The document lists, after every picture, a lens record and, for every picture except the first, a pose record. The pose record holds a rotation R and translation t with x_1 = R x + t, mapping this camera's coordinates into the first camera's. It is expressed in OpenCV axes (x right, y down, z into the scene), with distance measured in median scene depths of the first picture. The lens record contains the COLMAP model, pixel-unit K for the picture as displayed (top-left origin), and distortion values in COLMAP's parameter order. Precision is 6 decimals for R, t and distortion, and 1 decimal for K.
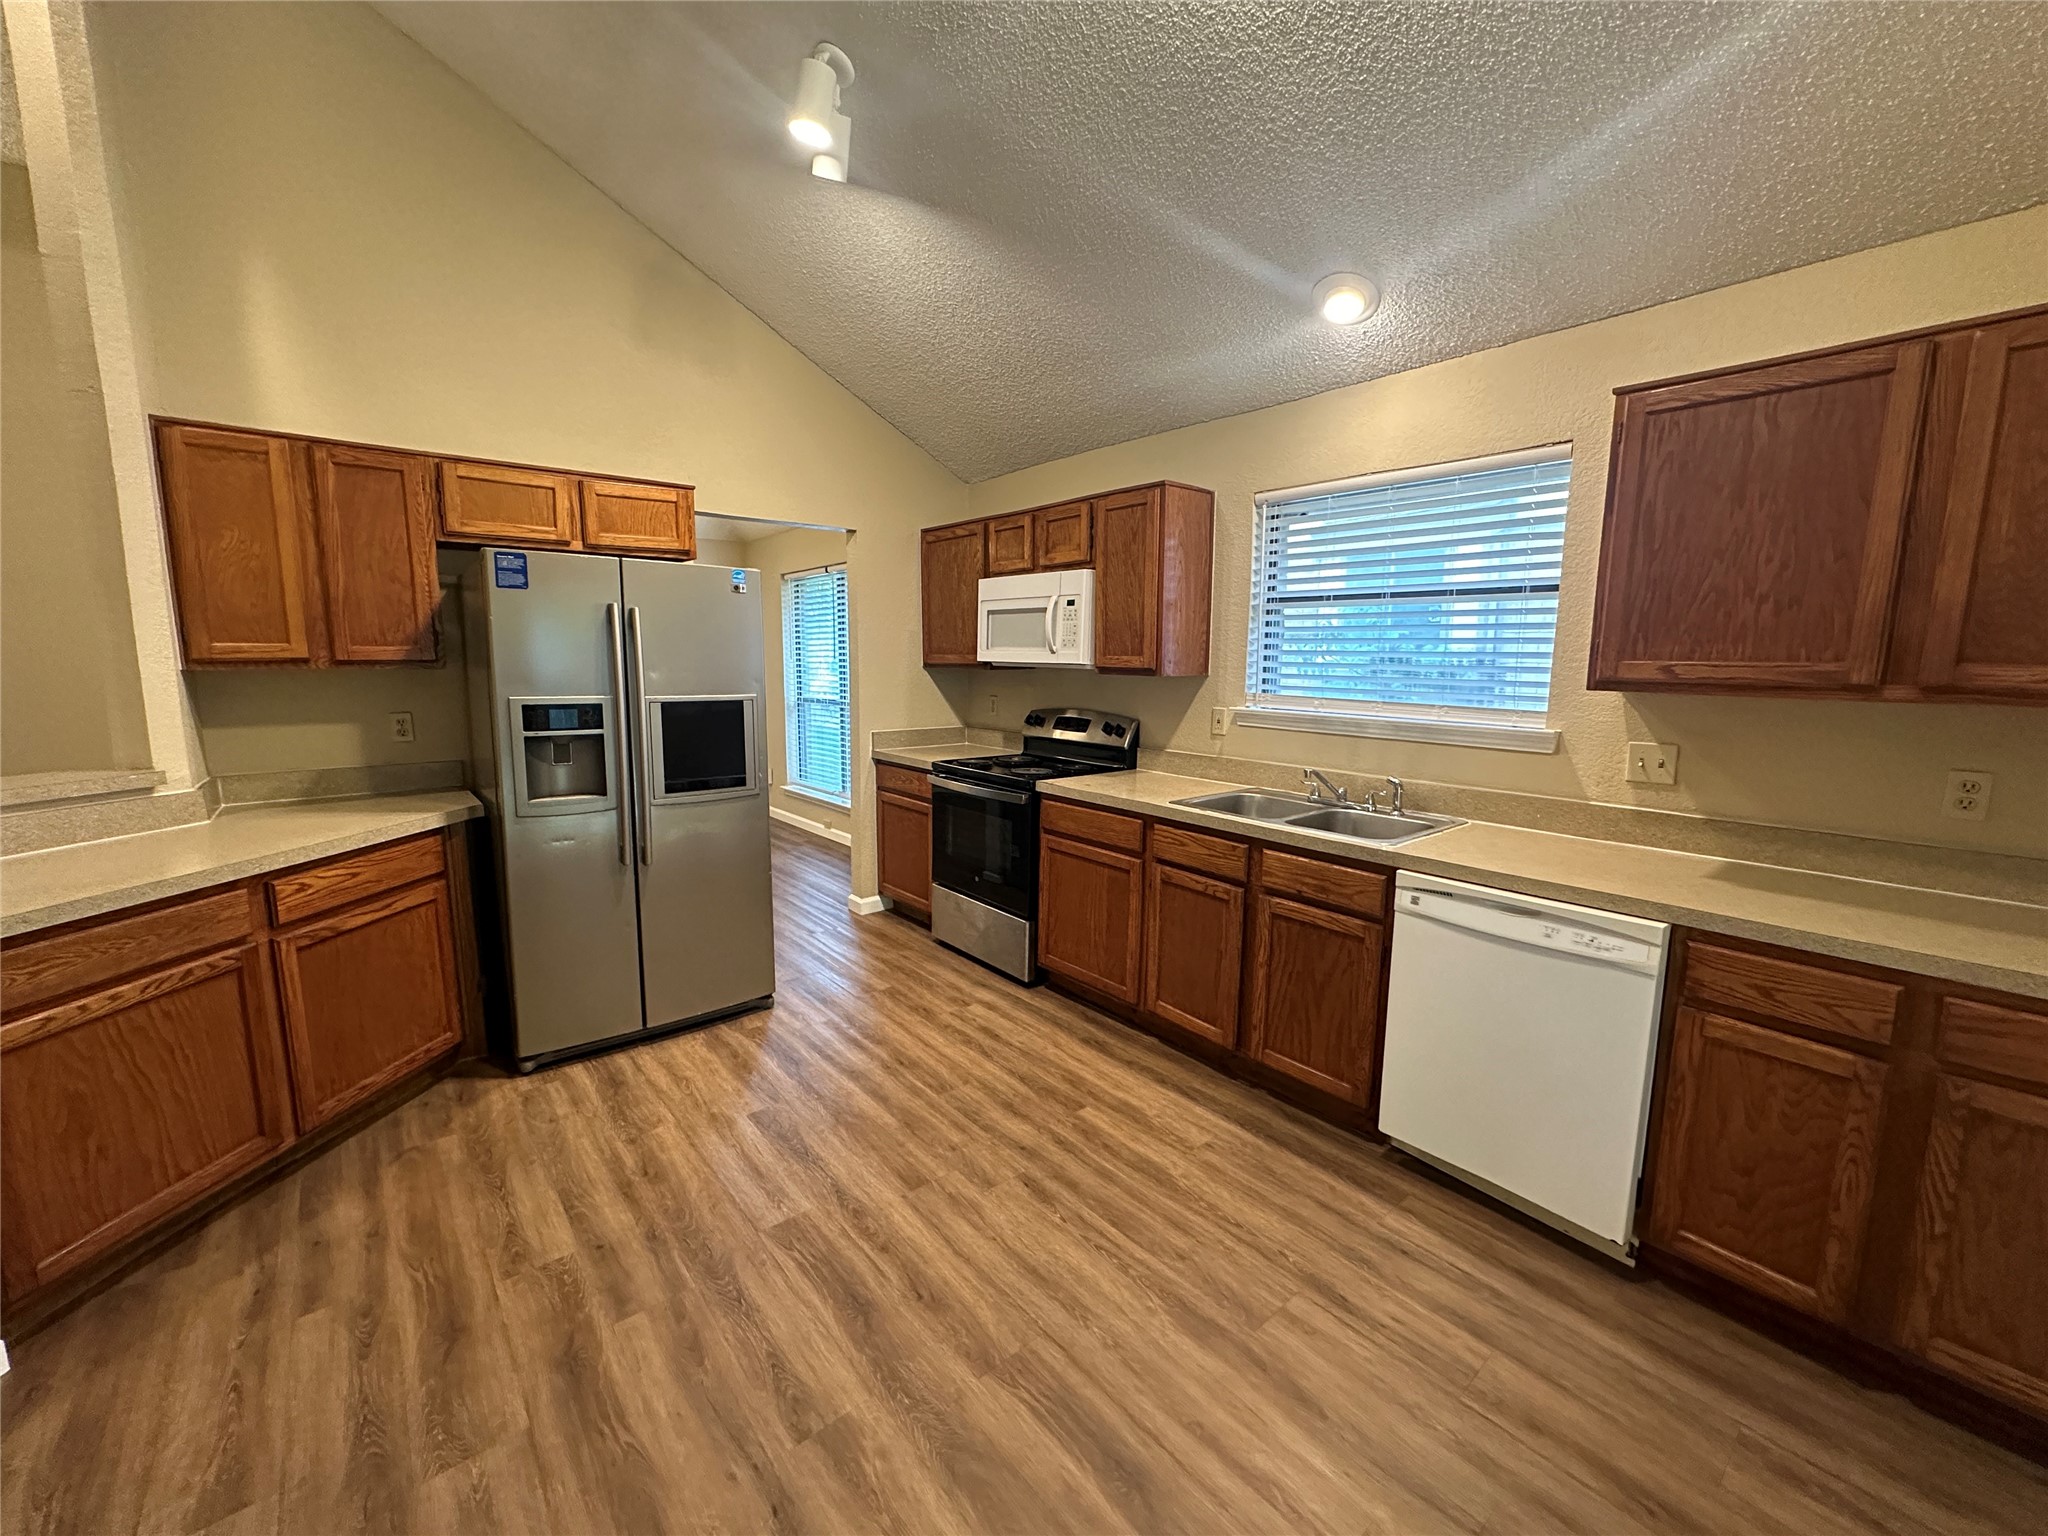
lens RADIAL K [[812.4, 0, 1021.3], [0, 812.4, 768.1], [0, 0, 1]] dist [-0.004065, 0.000773]
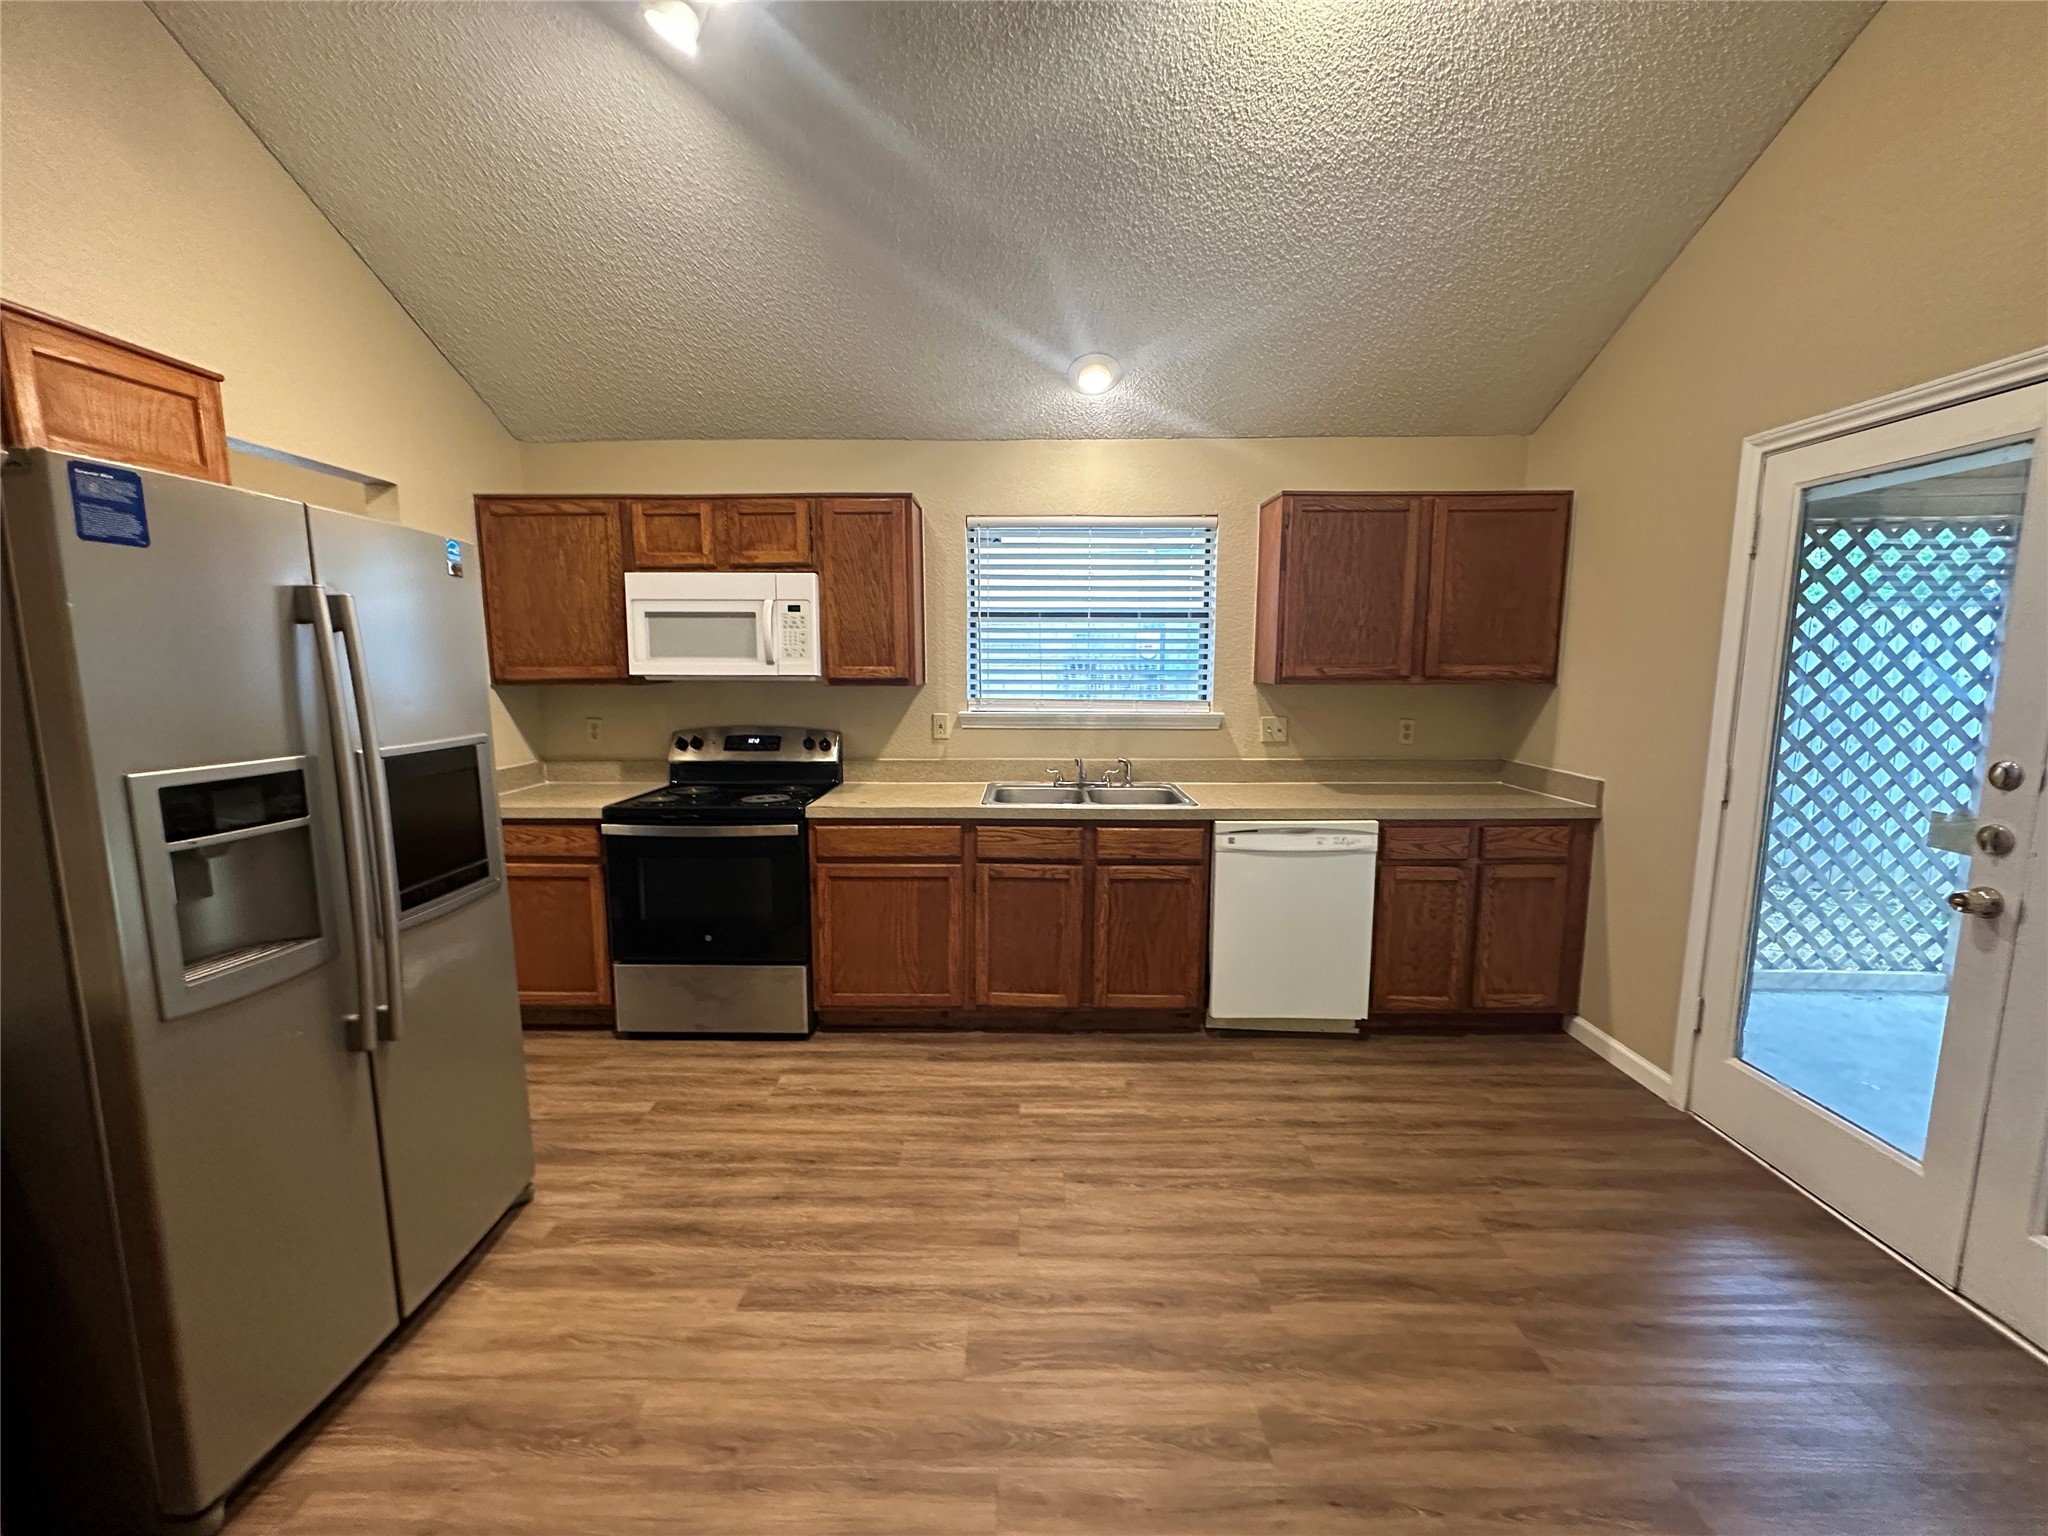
lens RADIAL K [[812.4, 0, 1021.7], [0, 812.4, 766.8], [0, 0, 1]] dist [-0.004065, 0.000773]
pose [[0.647678, -0.109002, 0.754076, -0.631565], [0.114064, 0.992432, 0.045487, -0.052730], [-0.753327, 0.056552, 0.655210, 0.293663]]
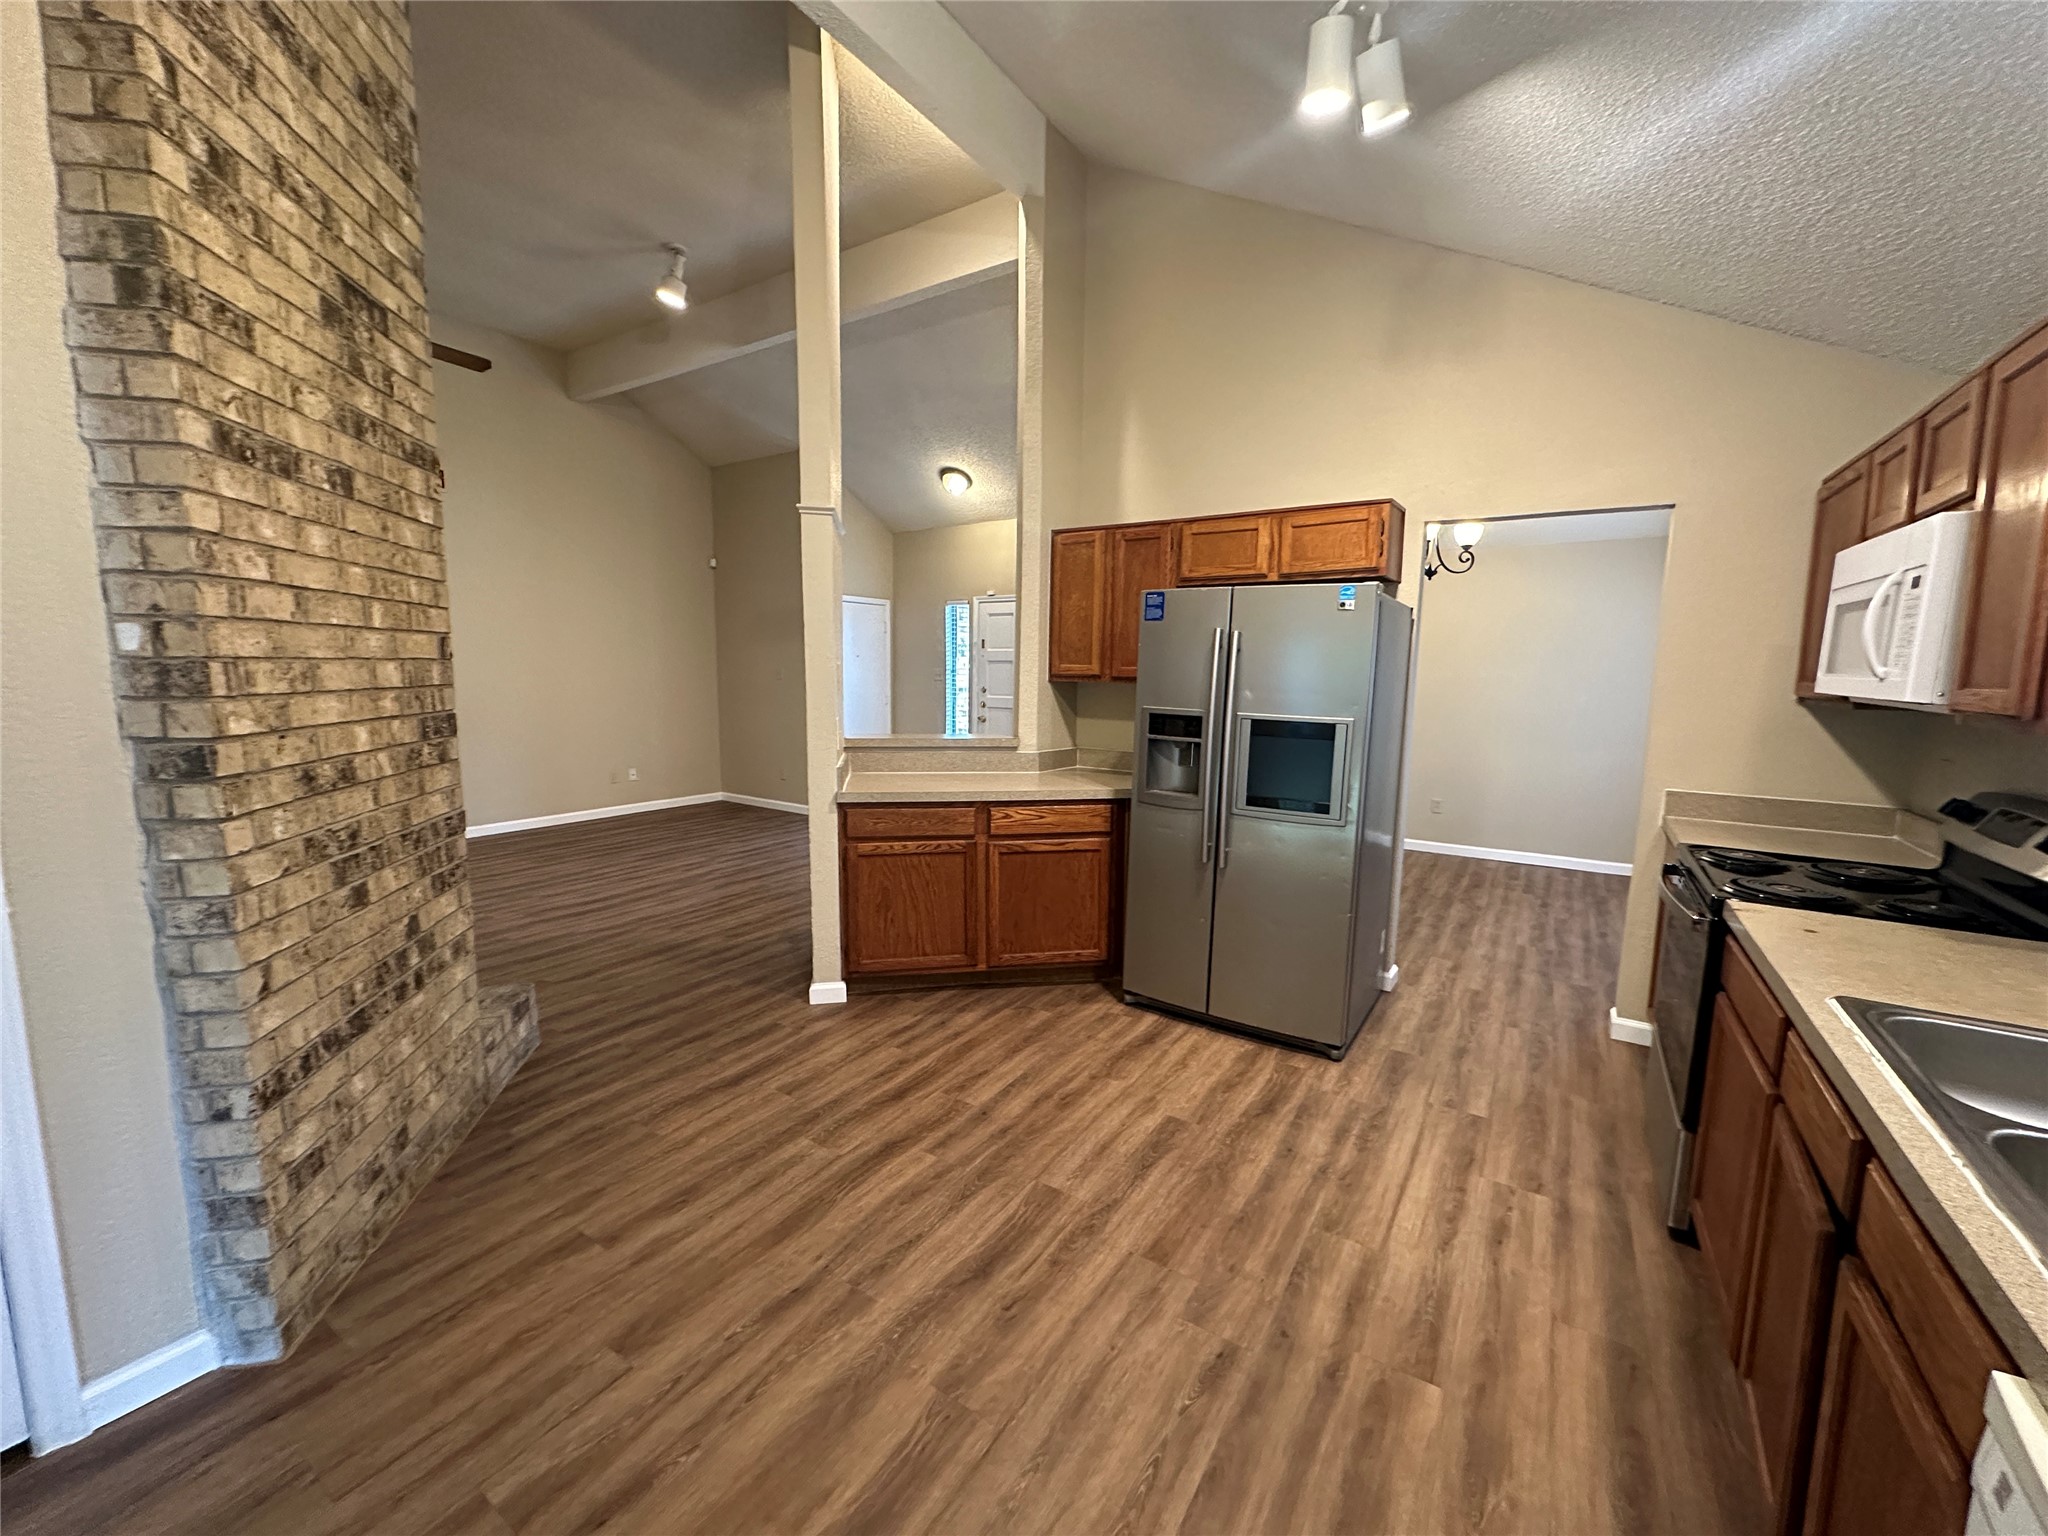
lens RADIAL K [[812.4, 0, 1019.2], [0, 812.4, 765.3], [0, 0, 1]] dist [-0.004065, 0.000773]
pose [[0.287928, 0.115233, -0.950694, 0.518499], [-0.144956, 0.986540, 0.075676, -0.062468], [0.946618, 0.116019, 0.300756, 0.431599]]
